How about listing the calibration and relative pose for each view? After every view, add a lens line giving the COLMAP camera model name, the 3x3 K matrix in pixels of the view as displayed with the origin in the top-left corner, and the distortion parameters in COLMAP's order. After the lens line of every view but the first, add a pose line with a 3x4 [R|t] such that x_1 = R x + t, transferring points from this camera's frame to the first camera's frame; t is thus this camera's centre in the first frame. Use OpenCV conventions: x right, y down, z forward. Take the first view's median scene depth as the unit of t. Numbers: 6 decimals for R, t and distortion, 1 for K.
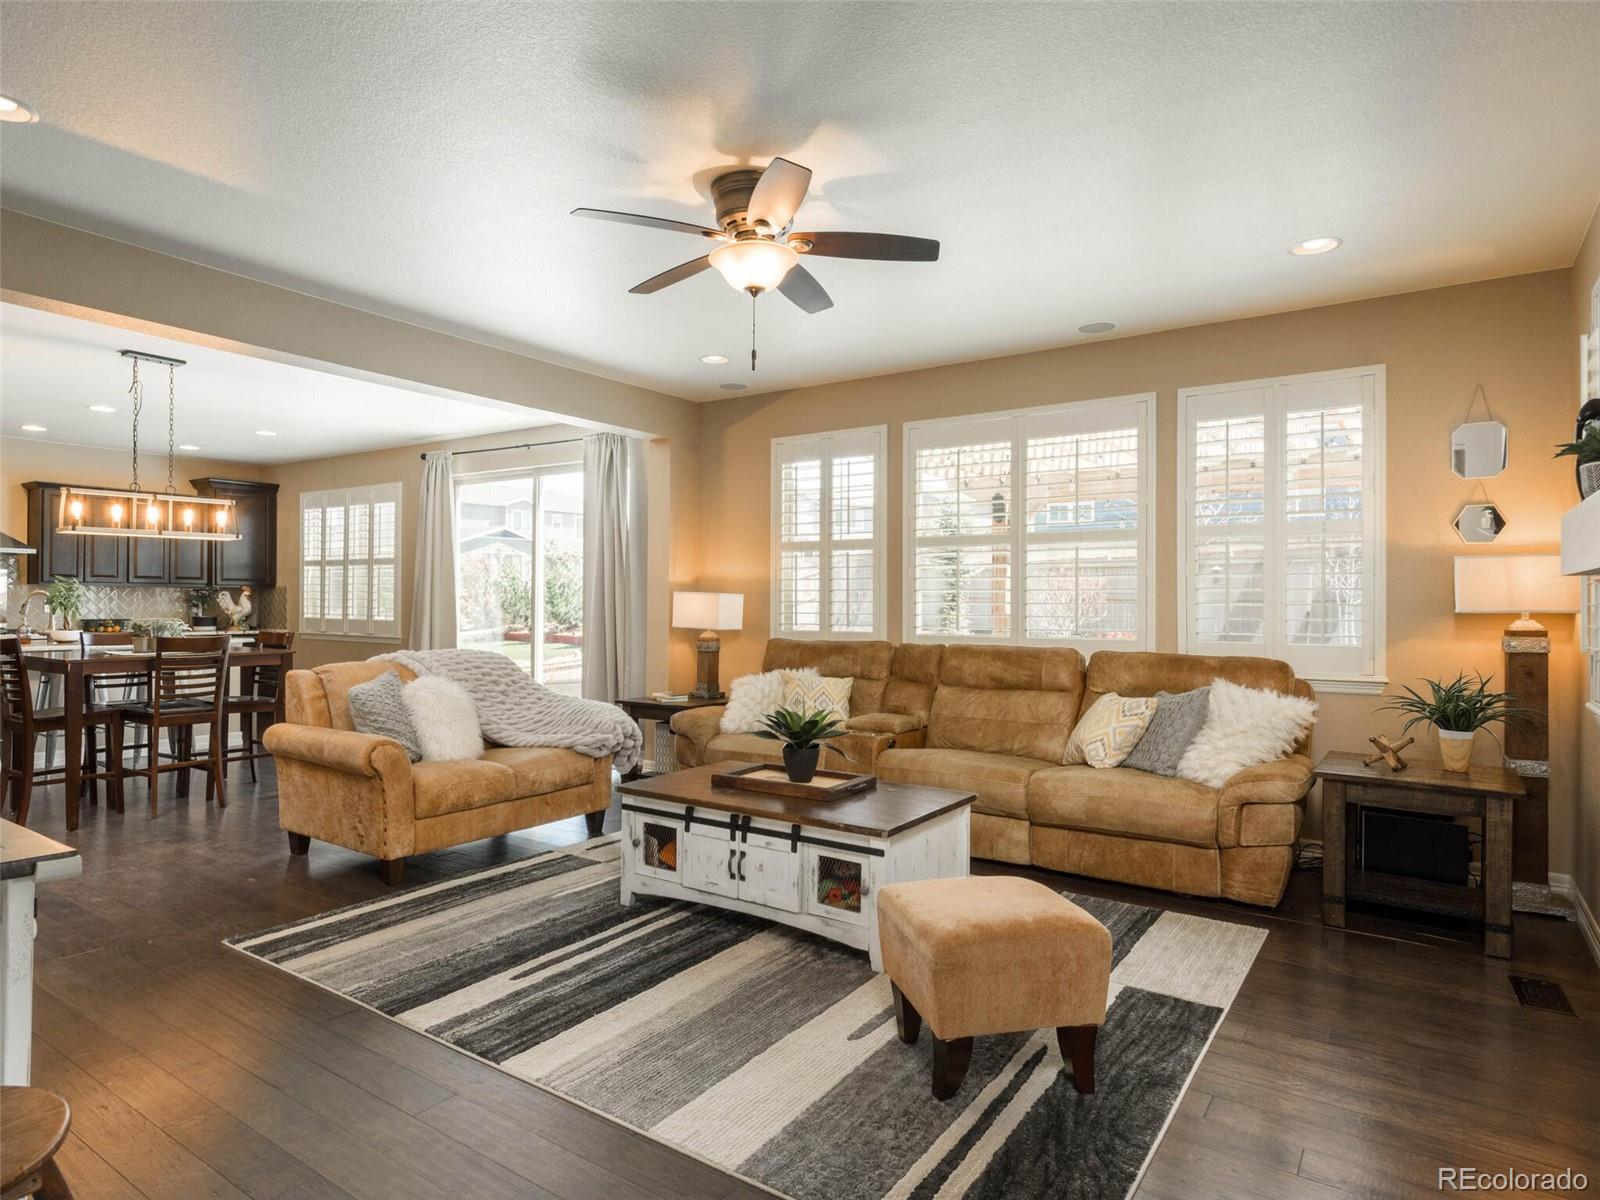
lens RADIAL K [[927.2, 0, 784.6], [0, 927.2, 602.3], [0, 0, 1]] dist [0.009843, 0.000143]
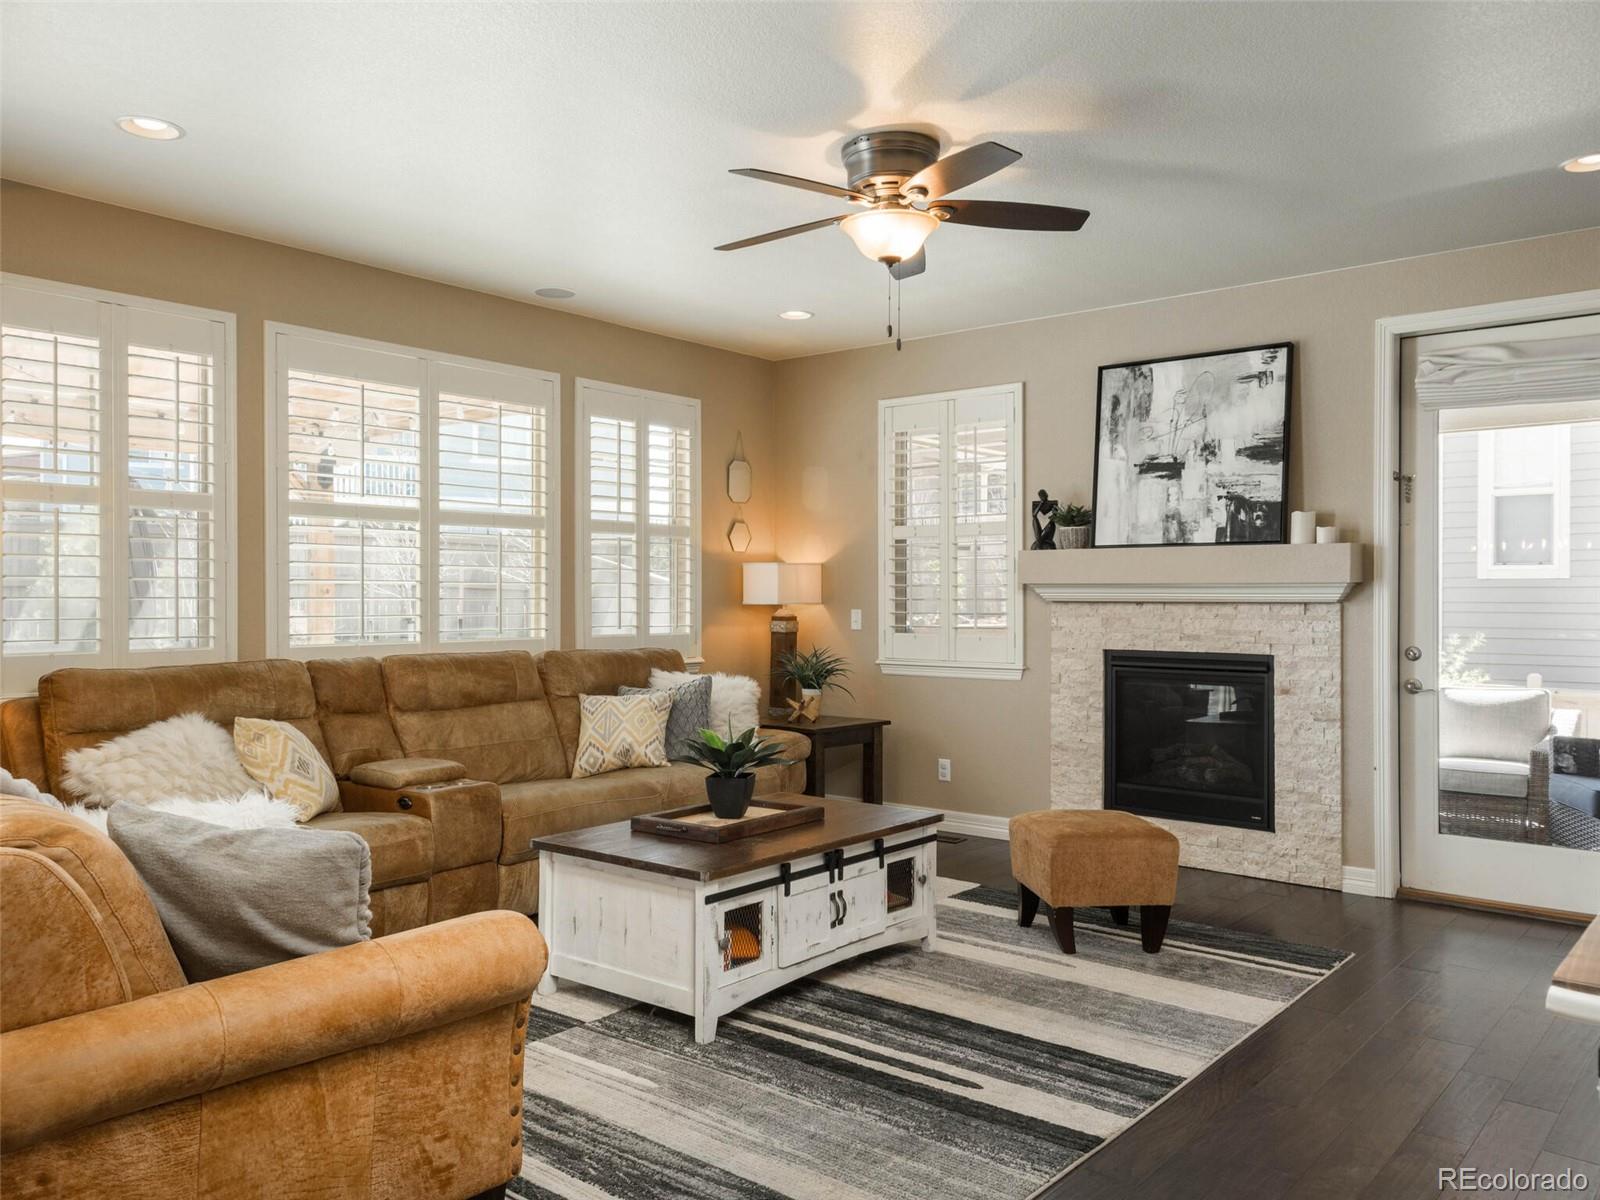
lens RADIAL K [[1229.3, 0, 796.1], [0, 1229.3, 592.9], [0, 0, 1]] dist [0.061036, -0.001123]
pose [[0.078733, -0.003686, 0.996889, -1.056247], [-0.004687, 0.999981, 0.004068, -0.013197], [-0.996885, -0.004993, 0.078714, 0.837864]]
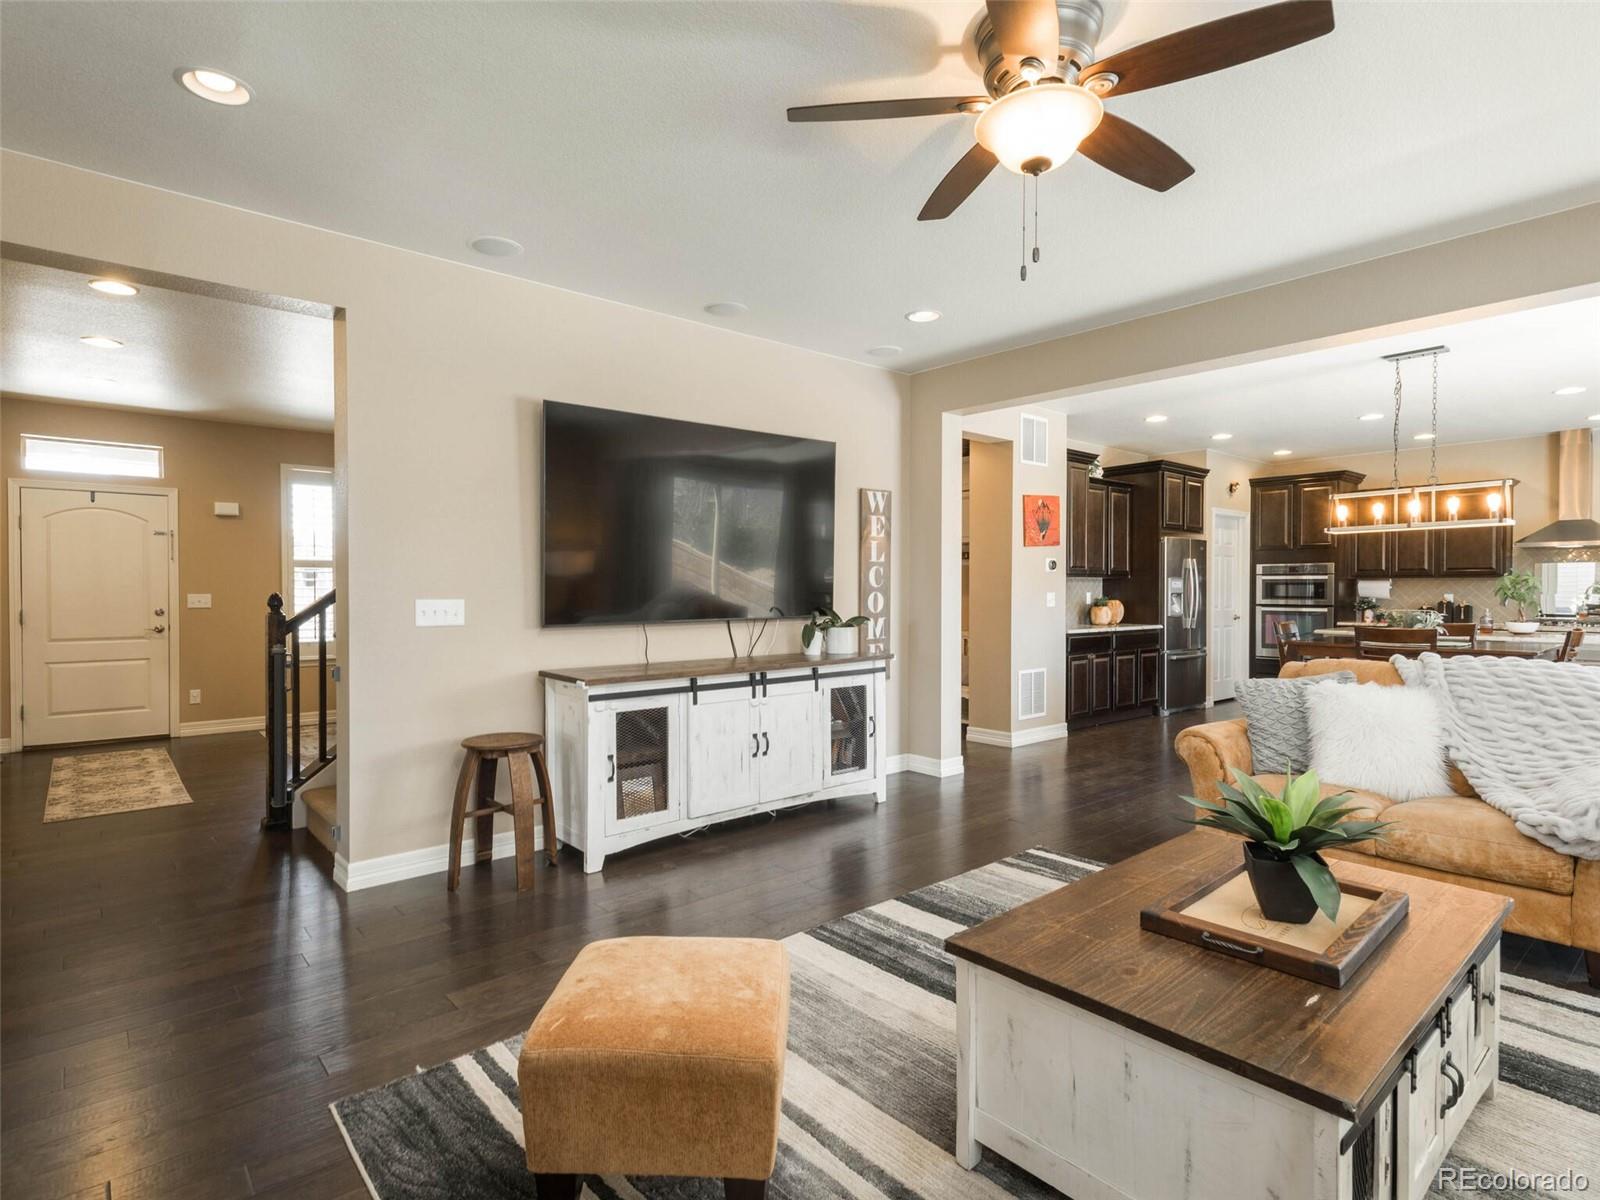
lens RADIAL K [[833.7, 0, 792.7], [0, 833.7, 601.3], [0, 0, 1]] dist [0.013512, 0.000623]
pose [[-0.244806, 0.009212, -0.969528, 0.557531], [-0.001203, 0.999951, 0.009805, 0.000676], [0.969571, 0.003567, -0.244783, 0.819080]]
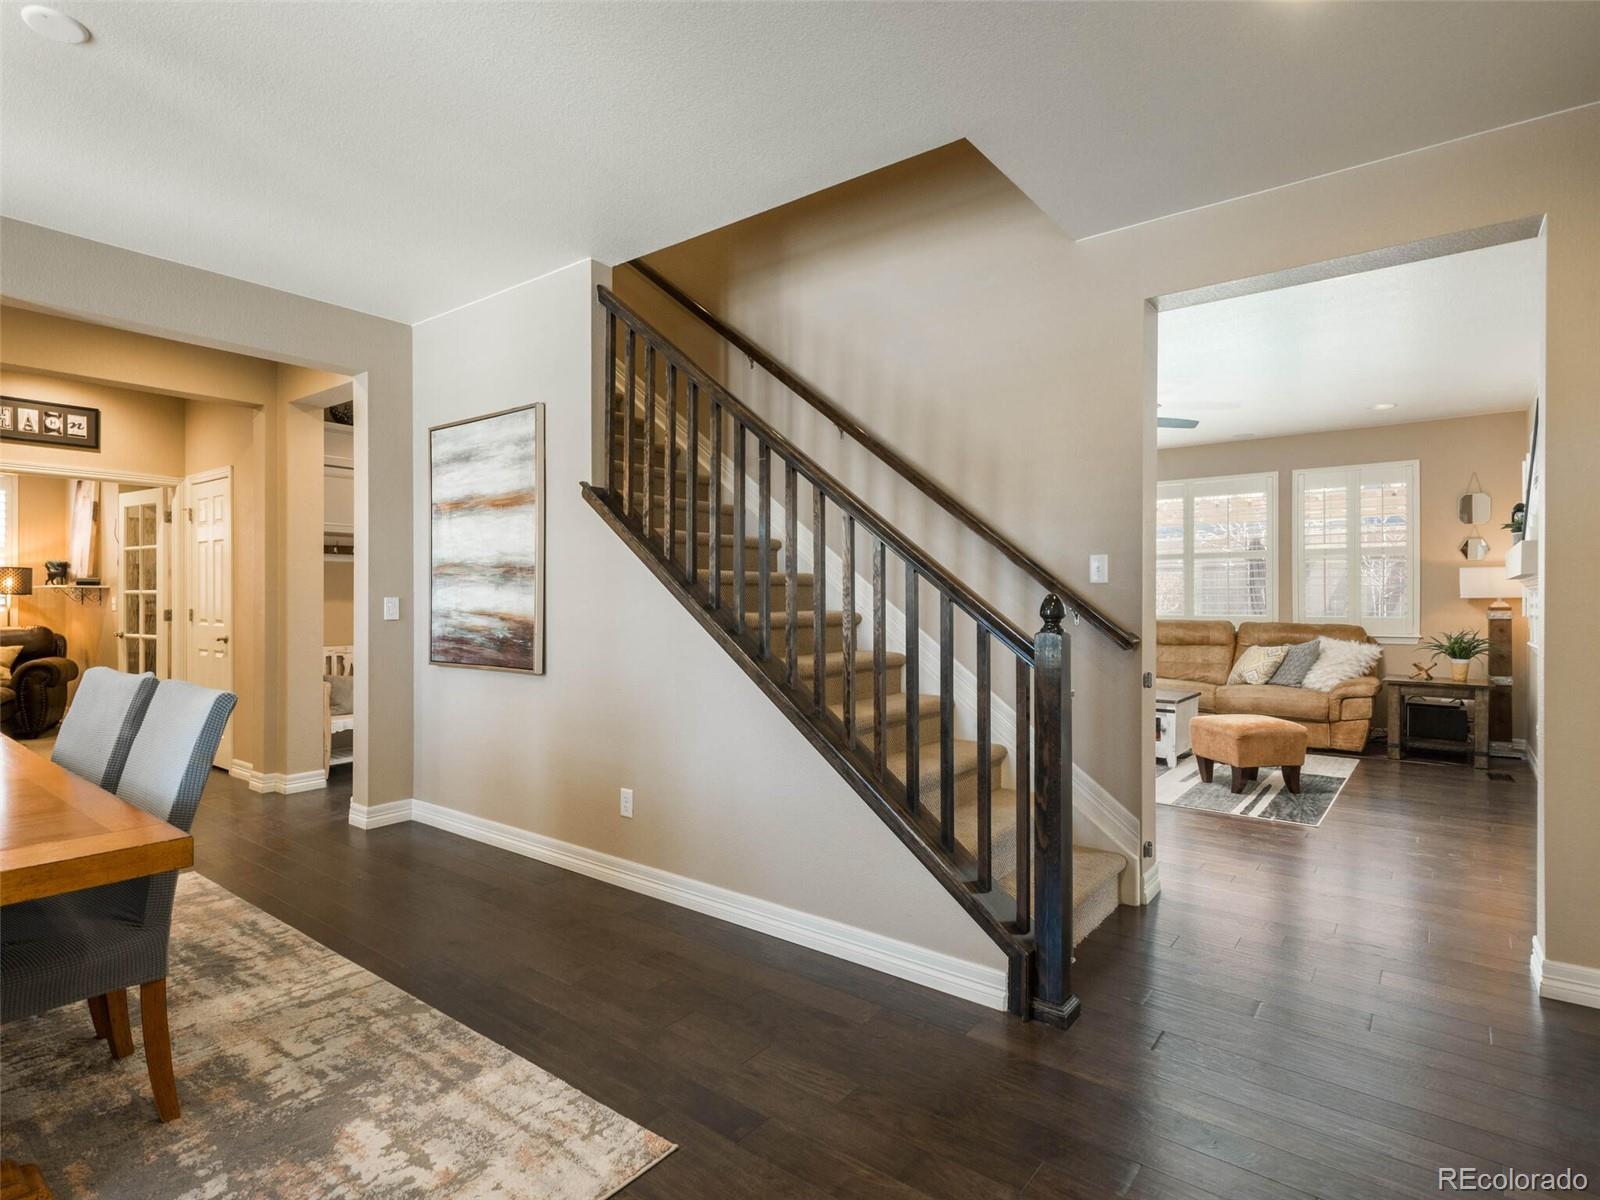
lens RADIAL K [[833.7, 0, 792.7], [0, 833.7, 601.3], [0, 0, 1]] dist [0.013512, 0.000623]
pose [[0.998457, -0.003038, -0.055451, -0.522117], [0.003195, 0.999991, 0.002751, 0.008900], [0.055442, -0.002924, 0.998458, -0.757007]]
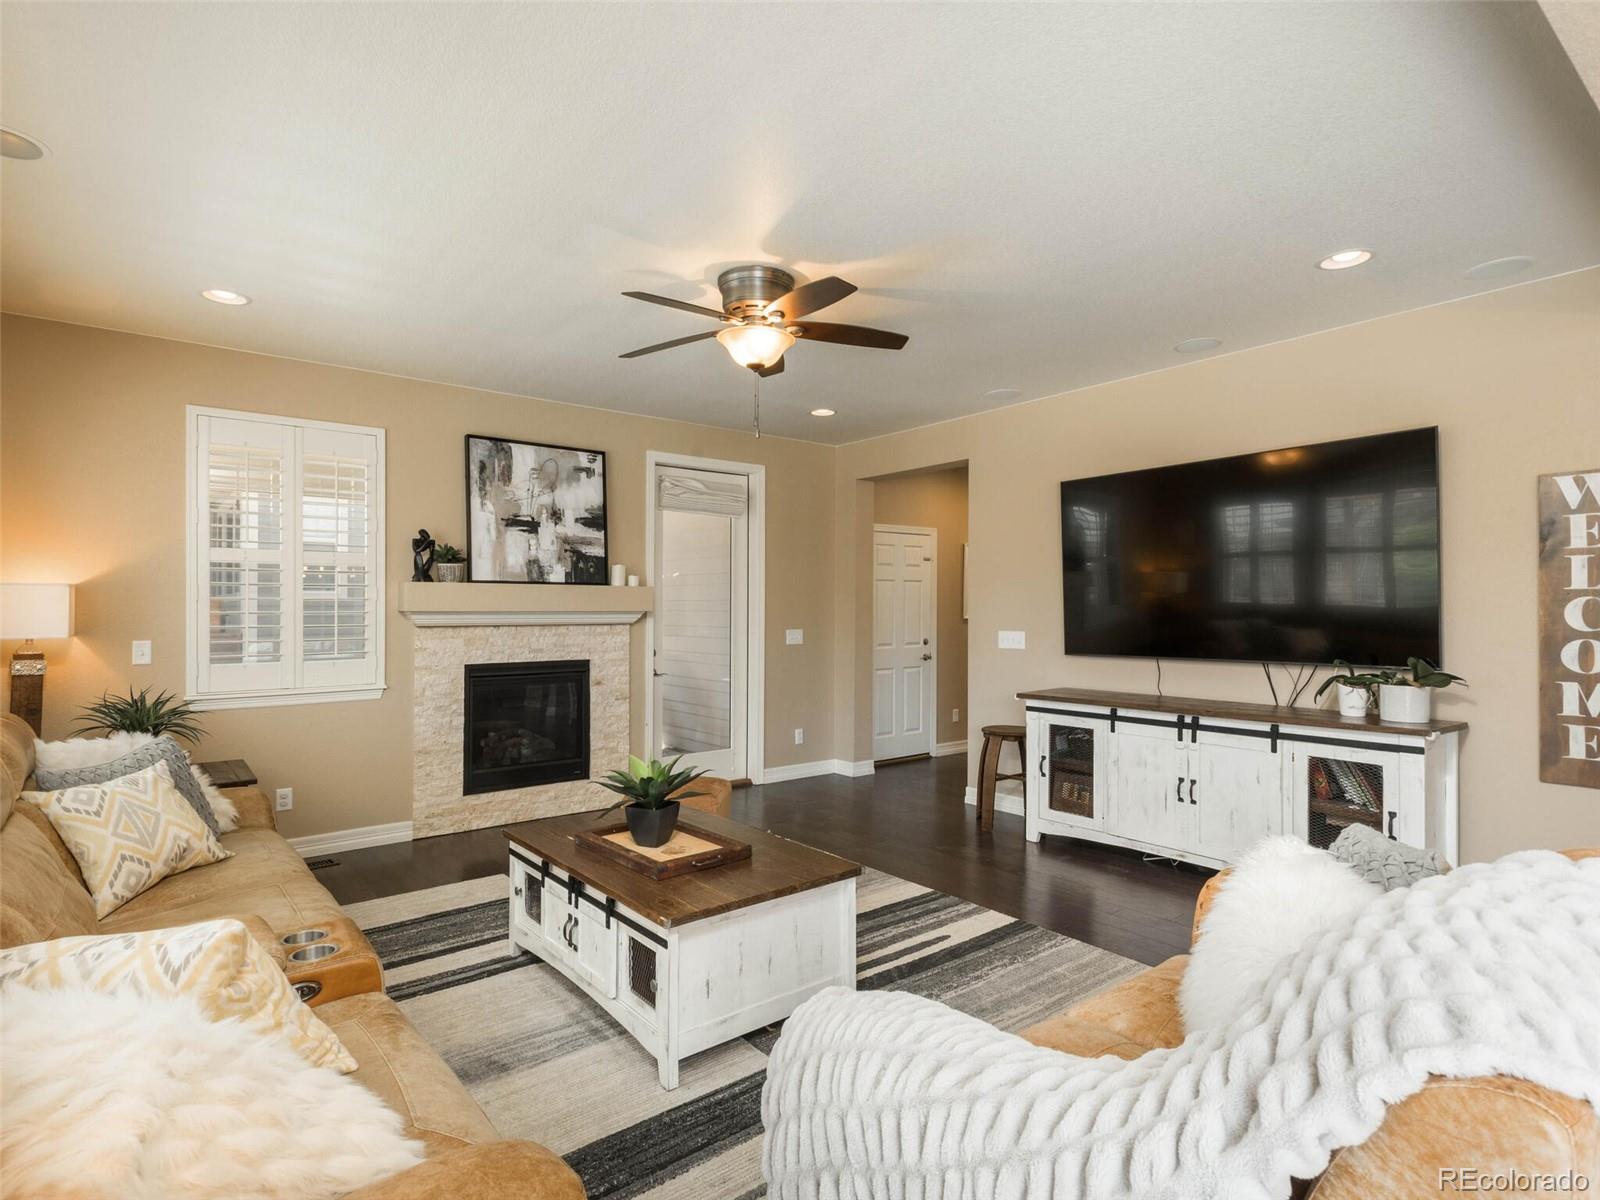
lens RADIAL K [[833.7, 0, 792.7], [0, 833.7, 601.3], [0, 0, 1]] dist [0.013512, 0.000623]
pose [[-0.957101, -0.003978, 0.289728, -0.324966], [-0.006766, 0.999940, -0.008622, -0.027981], [-0.289676, -0.010213, -0.957070, 1.676397]]
